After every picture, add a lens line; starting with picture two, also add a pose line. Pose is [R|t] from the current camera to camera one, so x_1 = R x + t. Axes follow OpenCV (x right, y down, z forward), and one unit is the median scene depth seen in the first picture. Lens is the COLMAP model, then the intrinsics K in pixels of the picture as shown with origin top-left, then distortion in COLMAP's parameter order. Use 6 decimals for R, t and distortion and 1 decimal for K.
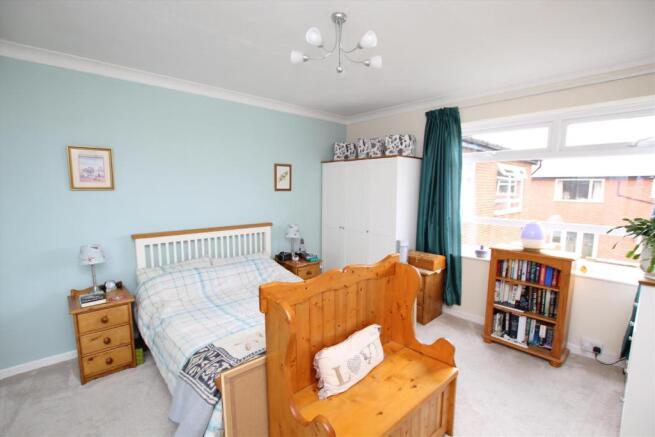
lens RADIAL K [[301.4, 0, 325.6], [0, 301.4, 218.1], [0, 0, 1]] dist [-0.027621, -0.001718]
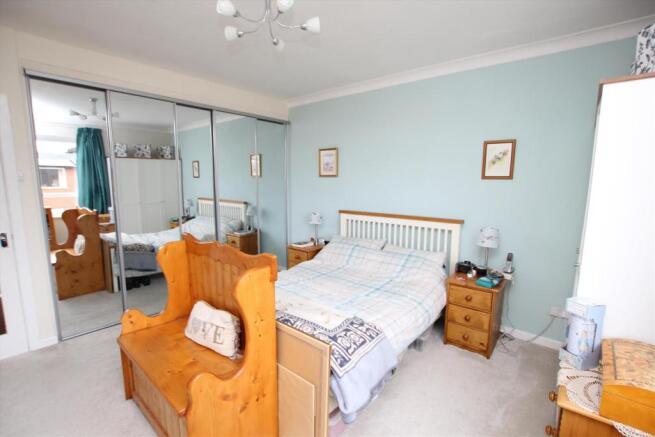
lens RADIAL K [[301.4, 0, 325.2], [0, 301.4, 222.1], [0, 0, 1]] dist [-0.027621, -0.001718]
pose [[0.138808, 0.142024, -0.980082, 0.644013], [-0.098100, 0.986767, 0.129099, -0.054822], [0.985448, 0.078226, 0.150904, 0.661562]]
